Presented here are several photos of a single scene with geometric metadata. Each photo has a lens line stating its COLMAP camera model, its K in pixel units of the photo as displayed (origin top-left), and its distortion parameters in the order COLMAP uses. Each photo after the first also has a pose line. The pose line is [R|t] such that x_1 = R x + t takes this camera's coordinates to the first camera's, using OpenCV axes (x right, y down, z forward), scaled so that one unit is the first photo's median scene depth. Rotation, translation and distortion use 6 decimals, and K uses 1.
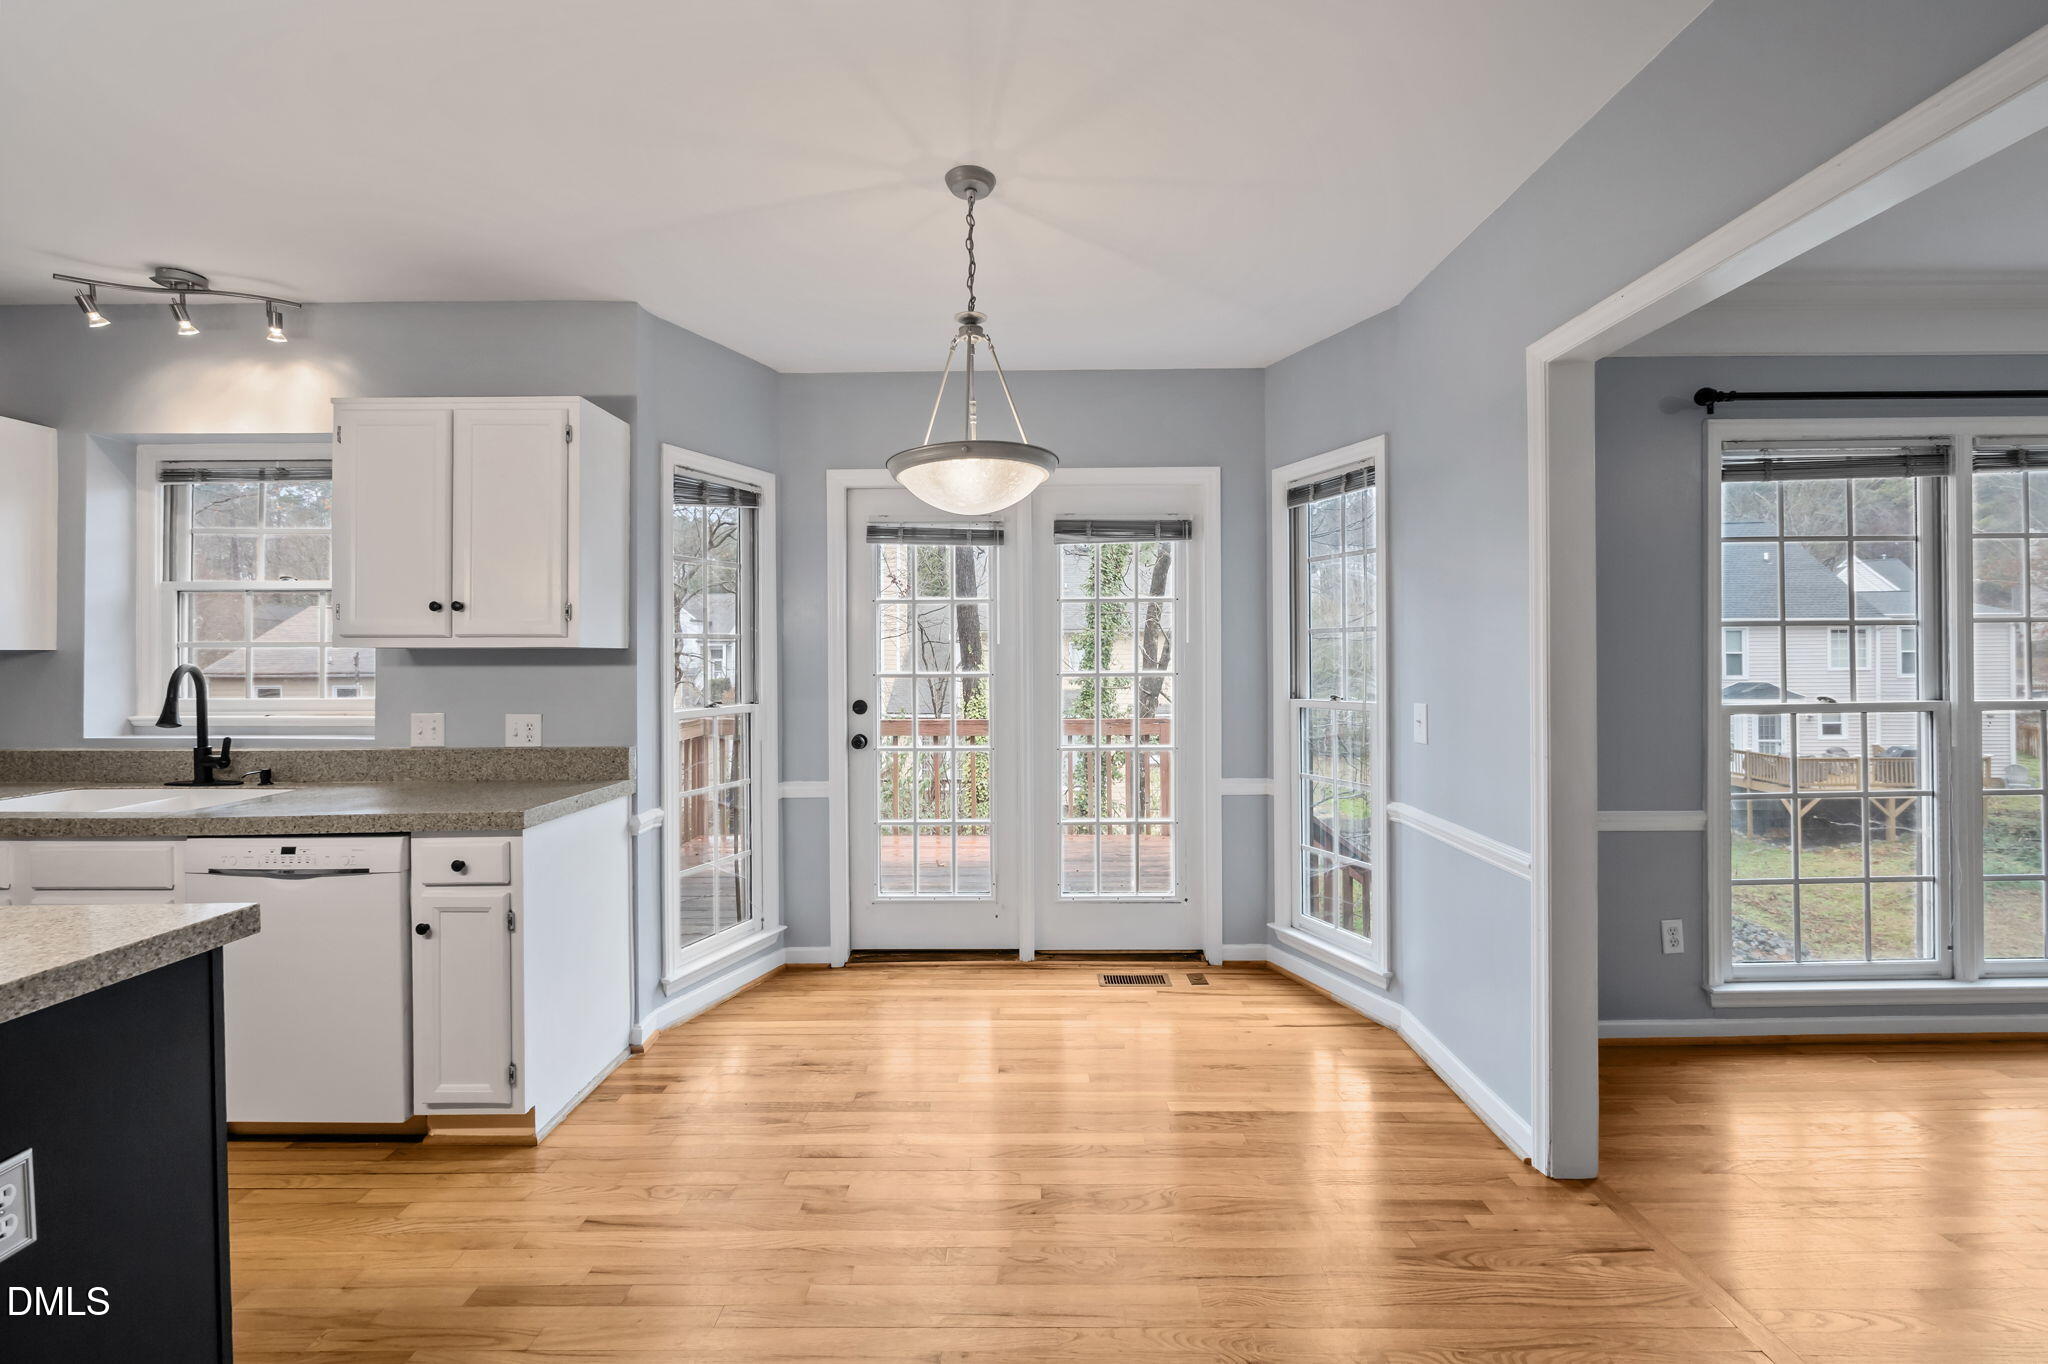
lens RADIAL K [[881.1, 0, 1038.8], [0, 881.1, 651.7], [0, 0, 1]] dist [-0.002825, -0.000640]
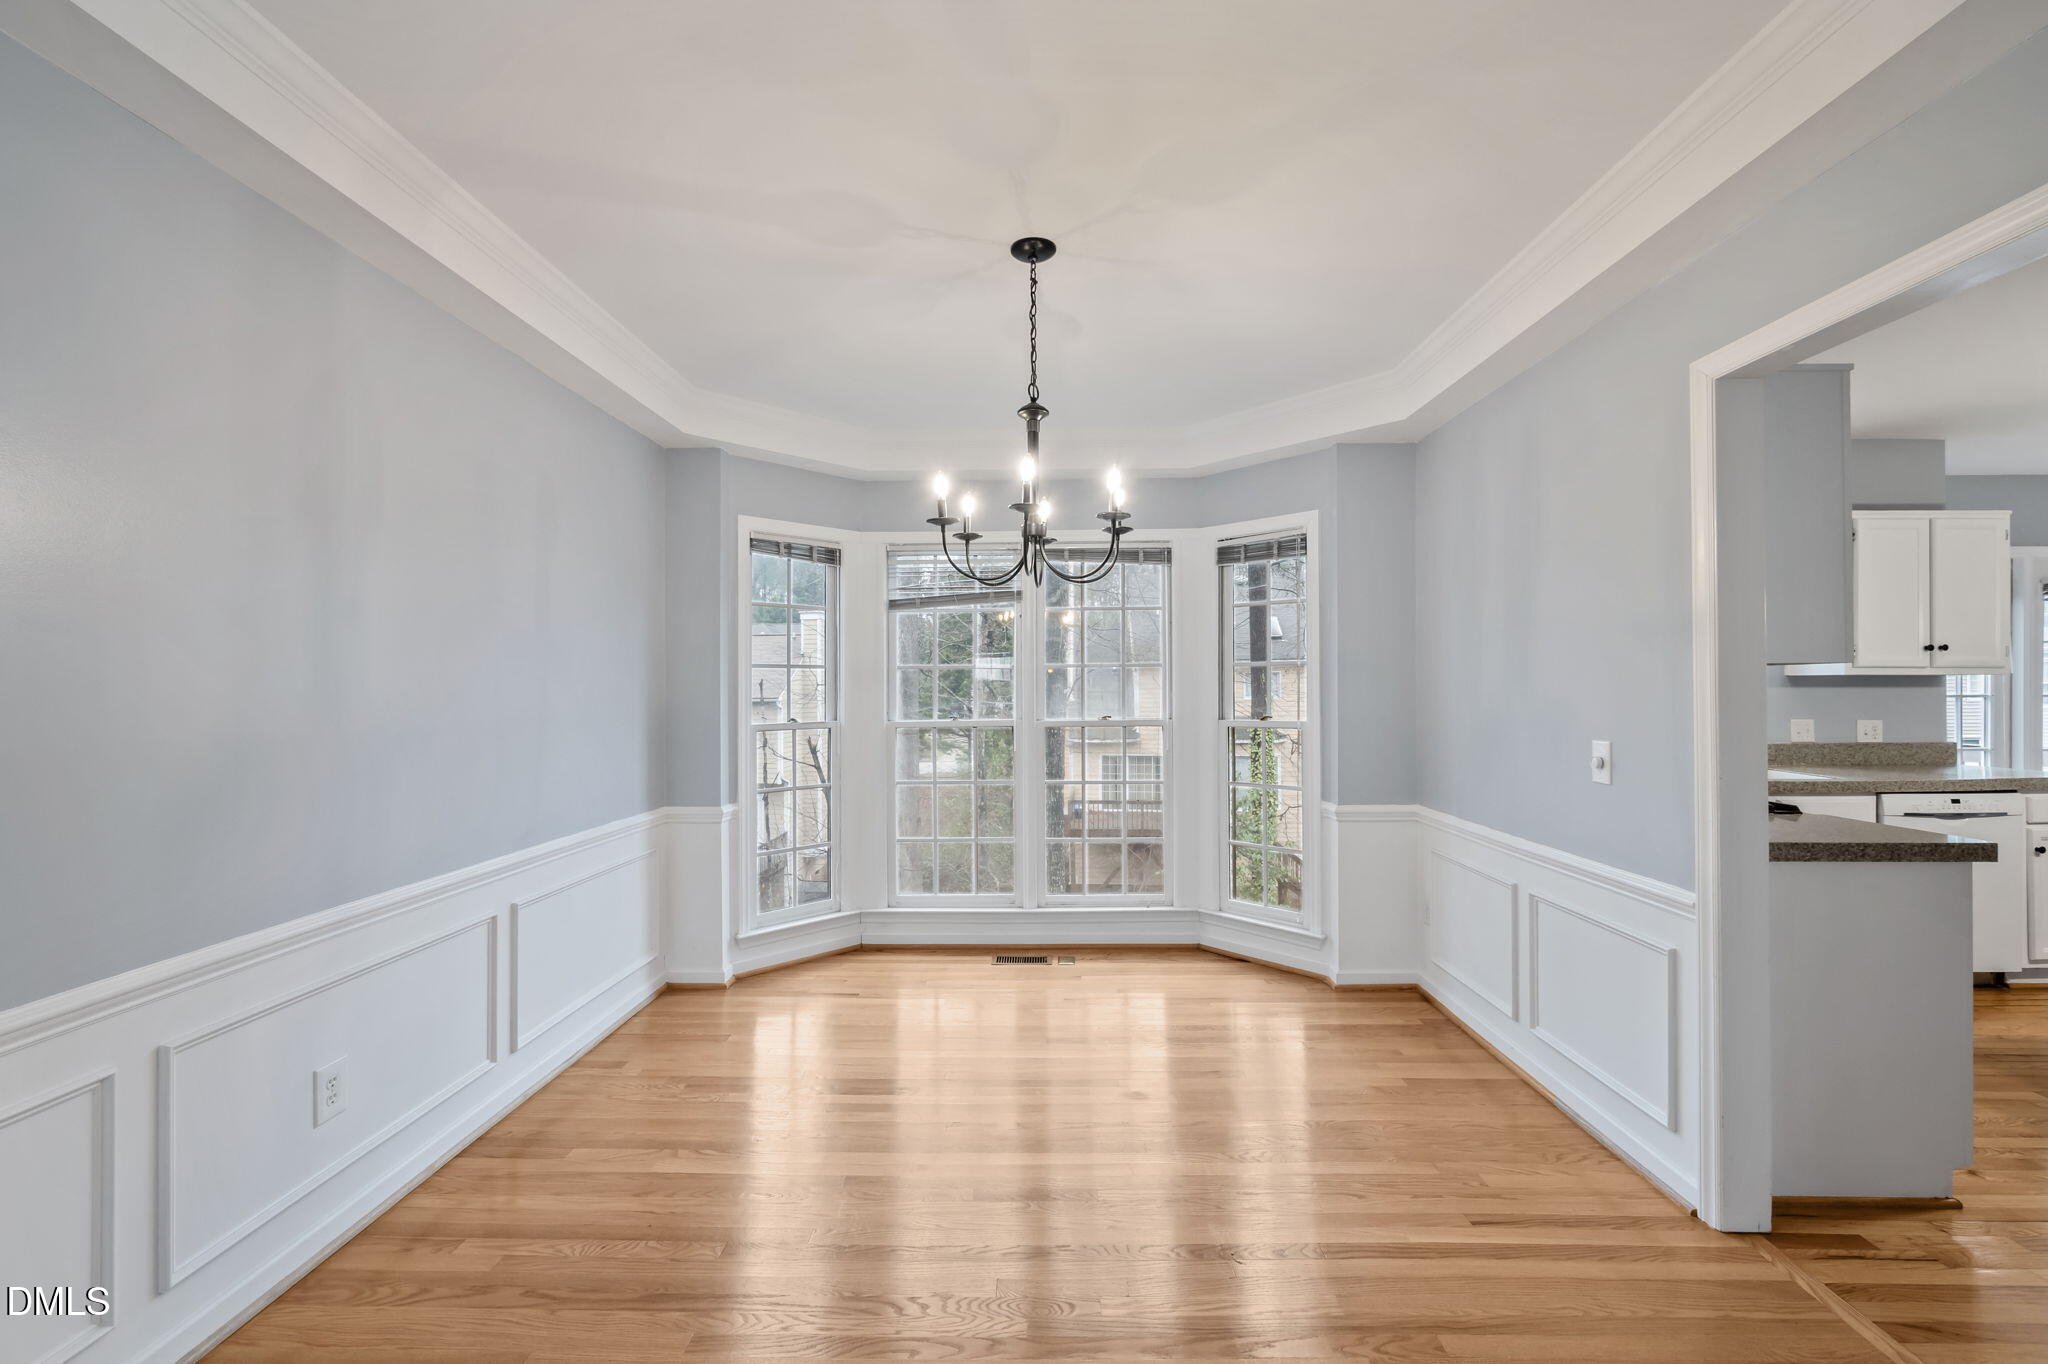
lens RADIAL K [[832.6, 0, 1018.5], [0, 832.6, 691.9], [0, 0, 1]] dist [-0.007335, -0.000492]
pose [[0.999651, -0.002951, -0.026248, -2.031963], [0.003066, 0.999986, 0.004378, 0.013199], [0.026235, -0.004457, 0.999646, -0.434390]]
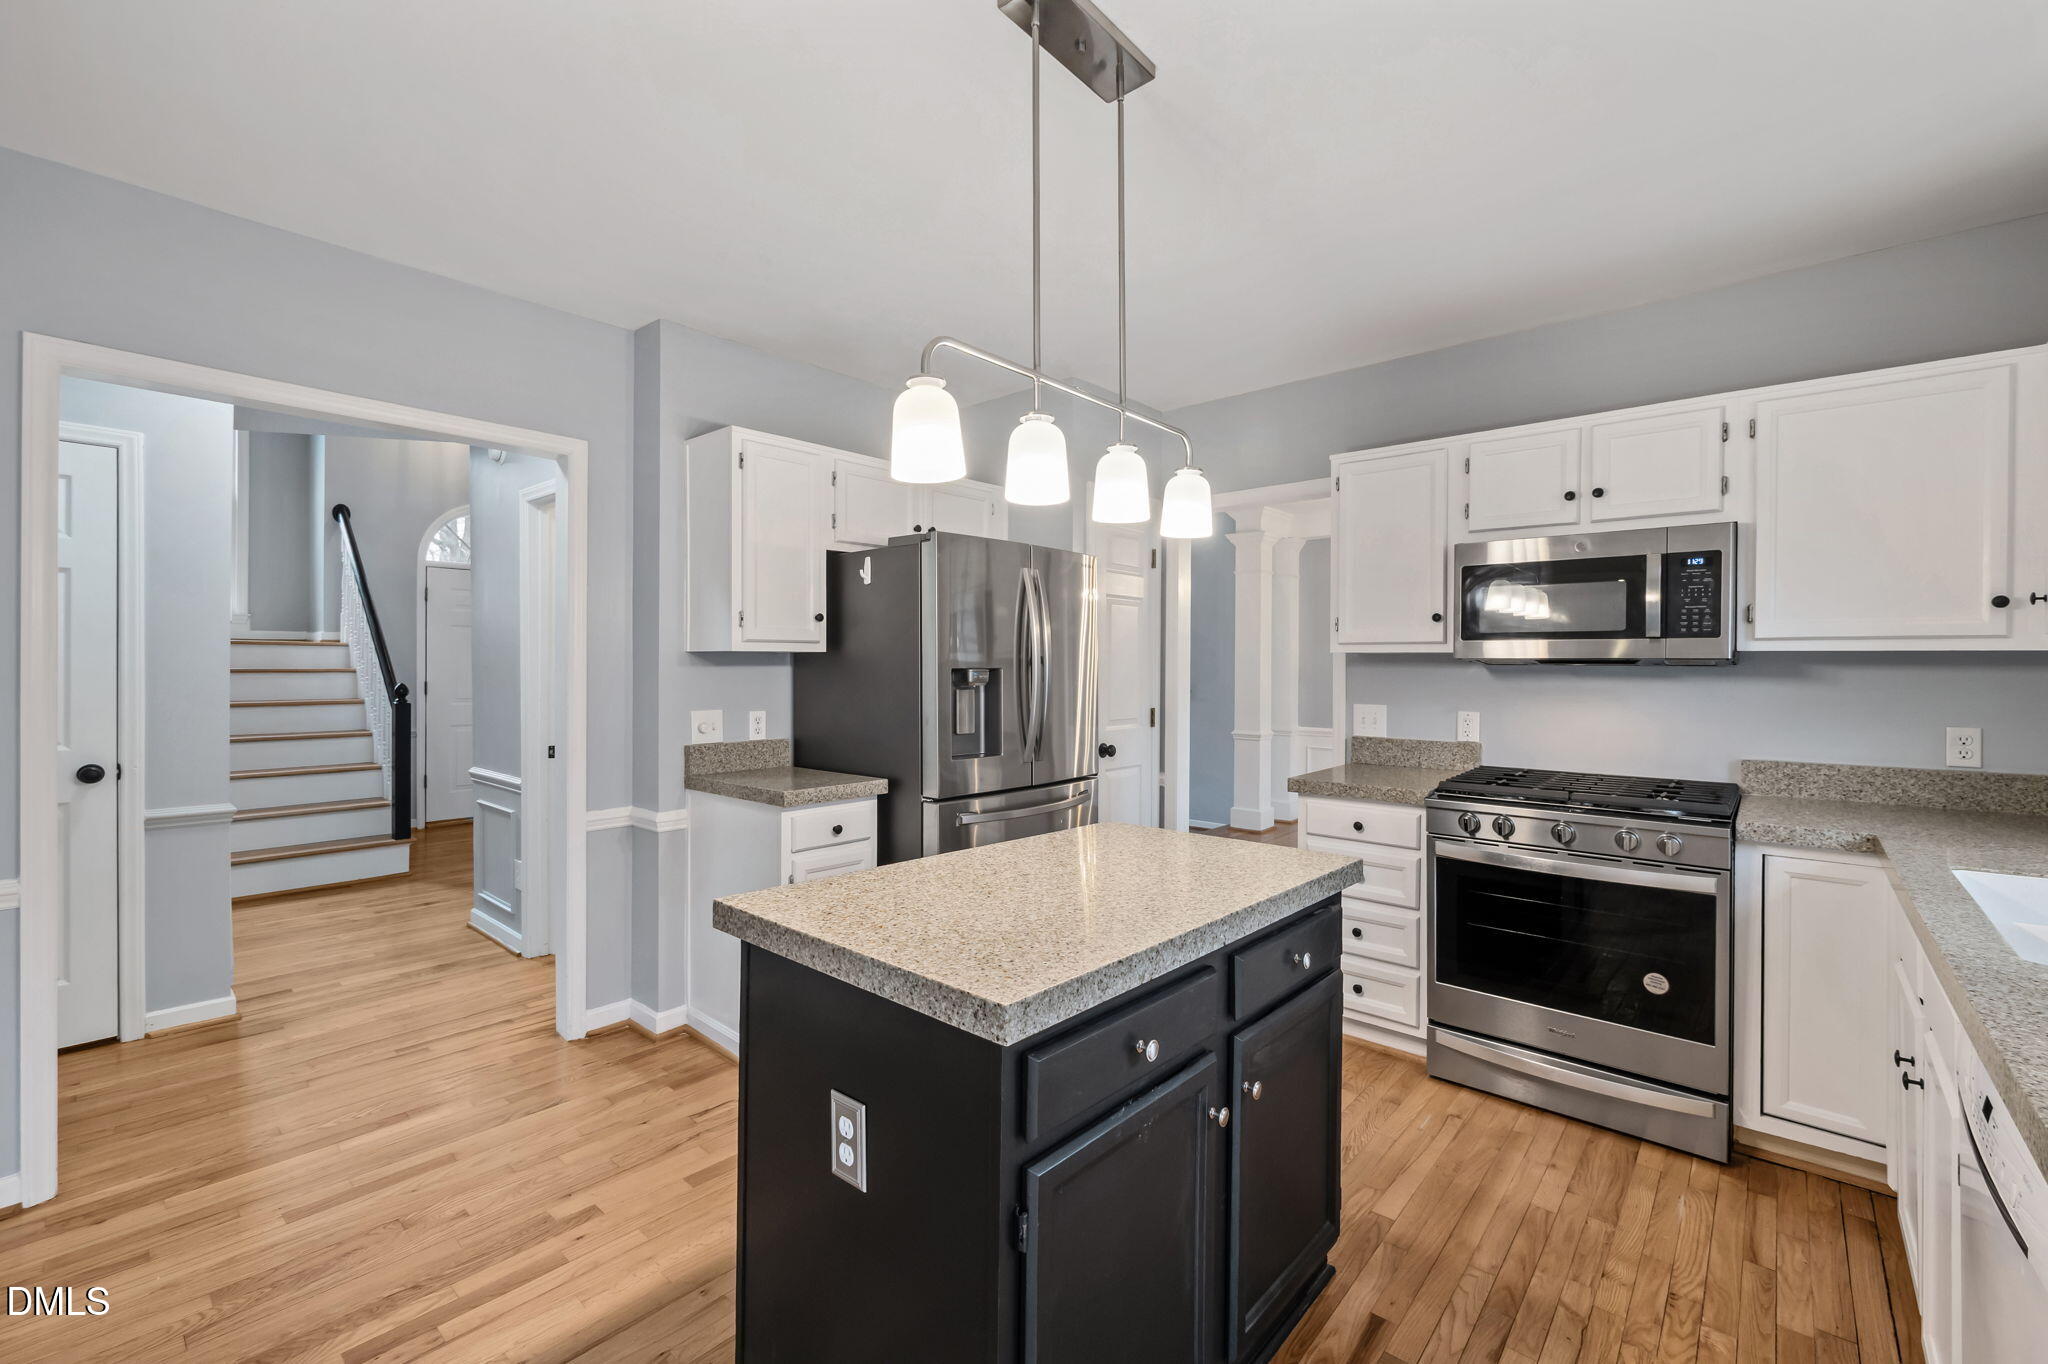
lens RADIAL K [[858.4, 0, 1034.5], [0, 858.4, 666.4], [0, 0, 1]] dist [-0.003618, 0.000050]
pose [[-0.648540, 0.005758, -0.761159, -0.187851], [0.007649, 0.999970, 0.001047, 0.005310], [0.761142, -0.005143, -0.648565, 0.743898]]
